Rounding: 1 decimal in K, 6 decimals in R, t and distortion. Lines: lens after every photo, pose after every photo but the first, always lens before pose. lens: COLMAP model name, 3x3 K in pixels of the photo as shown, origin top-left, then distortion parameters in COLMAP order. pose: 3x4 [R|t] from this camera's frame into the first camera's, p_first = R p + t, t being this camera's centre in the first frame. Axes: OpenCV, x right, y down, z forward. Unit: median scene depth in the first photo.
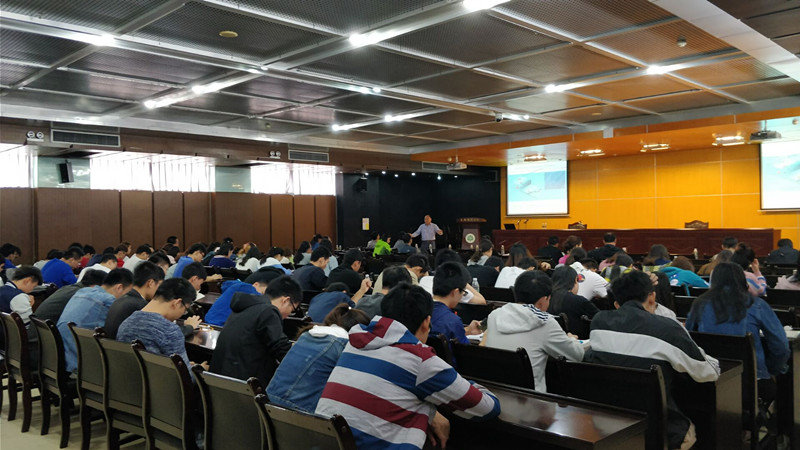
lens RADIAL K [[646.6, 0, 400.0], [0, 646.6, 225.0], [0, 0, 1]] dist [0.034140, -0.000014]
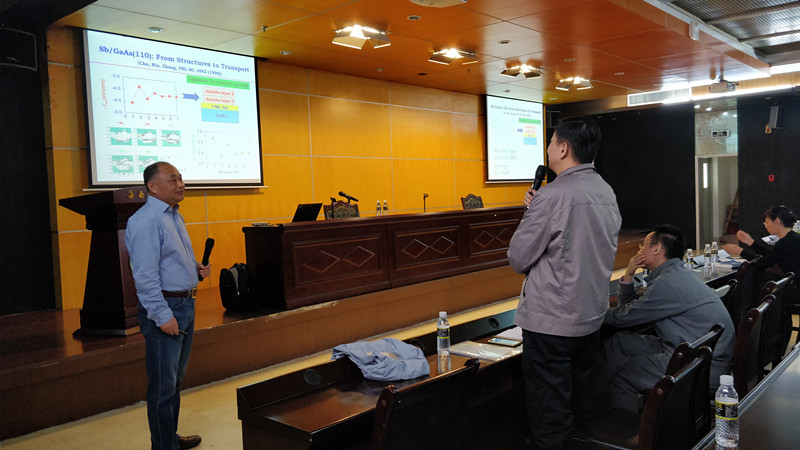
lens RADIAL K [[667.4, 0, 399.4], [0, 667.4, 229.8], [0, 0, 1]] dist [0.001161, -0.007992]
pose [[-0.059956, -0.035761, 0.997560, -0.193871], [0.038114, 0.998547, 0.038087, -0.000068], [-0.997473, 0.040304, -0.058506, 0.990899]]
